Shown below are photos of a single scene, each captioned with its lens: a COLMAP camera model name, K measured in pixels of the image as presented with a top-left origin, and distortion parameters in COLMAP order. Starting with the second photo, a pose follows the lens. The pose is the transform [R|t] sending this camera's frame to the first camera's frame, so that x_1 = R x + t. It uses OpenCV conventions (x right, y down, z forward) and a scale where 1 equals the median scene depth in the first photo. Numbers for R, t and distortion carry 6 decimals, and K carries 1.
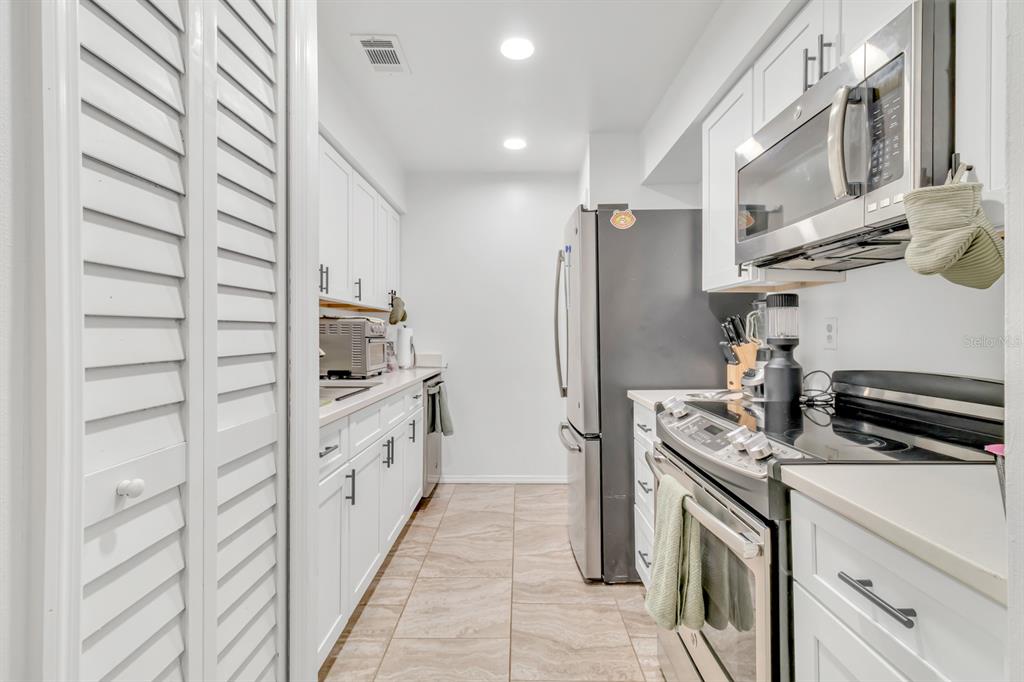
lens RADIAL K [[476.4, 0, 514.8], [0, 476.4, 332.4], [0, 0, 1]] dist [0.000578, 0.000255]
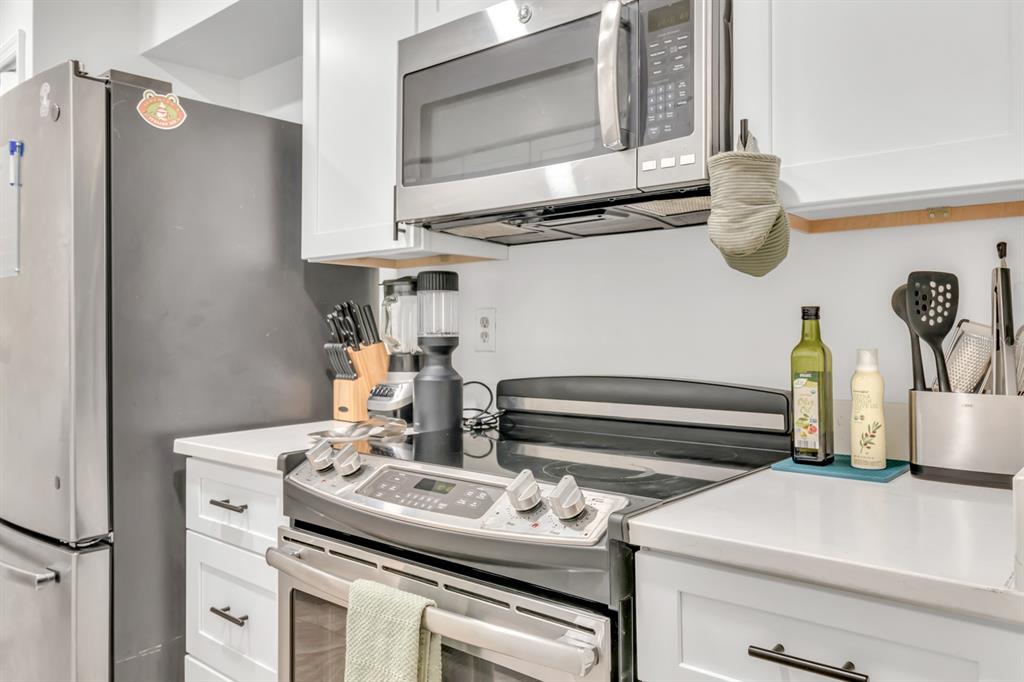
lens RADIAL K [[755.5, 0, 524.1], [0, 755.5, 317.0], [0, 0, 1]] dist [0.002694, 0.001910]
pose [[0.639481, 0.013686, 0.768685, -0.193008], [0.001535, 0.999817, -0.019078, 0.005054], [-0.768805, 0.013380, 0.639343, 0.218030]]
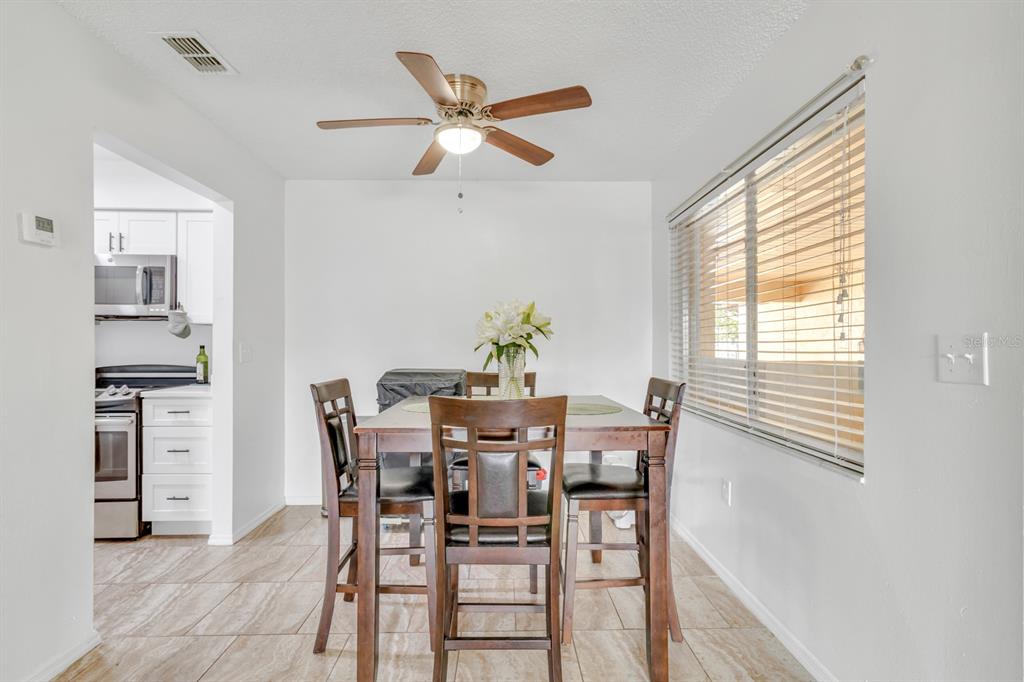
lens RADIAL K [[487.6, 0, 514.7], [0, 487.6, 347.3], [0, 0, 1]] dist [0.000868, 0.000223]
pose [[-0.023872, -0.000072, 0.999715, -1.457750], [-0.006241, 0.999981, -0.000077, -0.019913], [-0.999696, -0.006241, -0.023872, -0.754885]]
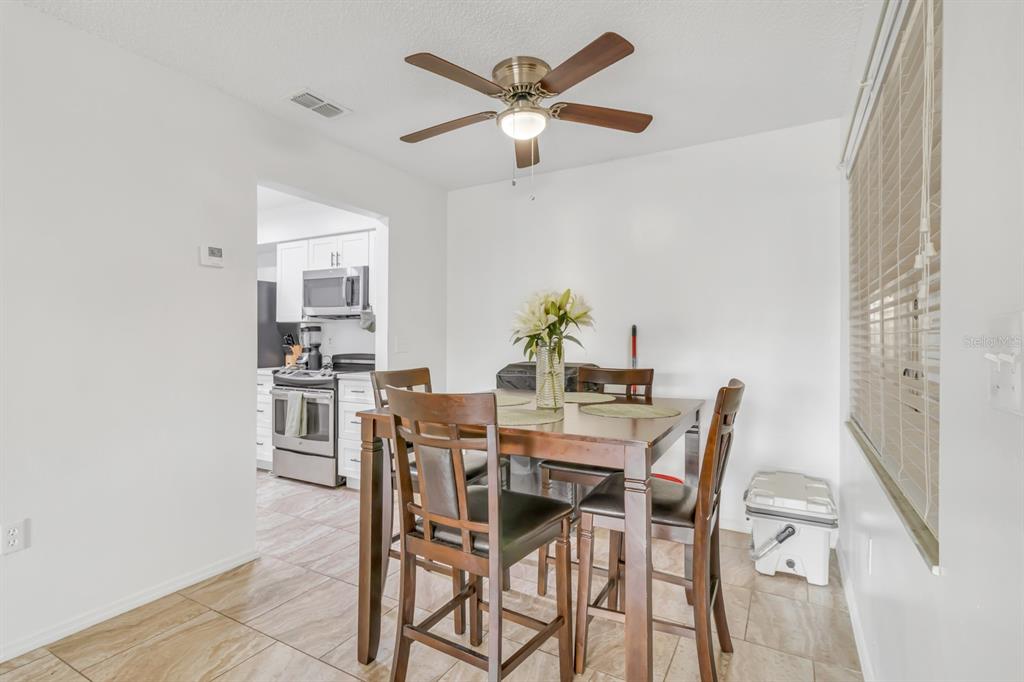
lens RADIAL K [[492.6, 0, 512.0], [0, 492.6, 341.0], [0, 0, 1]] dist [-0.000038, 0.000134]
pose [[0.492675, 0.001879, 0.870211, -1.259919], [-0.010051, 0.999943, 0.003531, -0.021085], [-0.870155, -0.010486, 0.492666, -1.268331]]
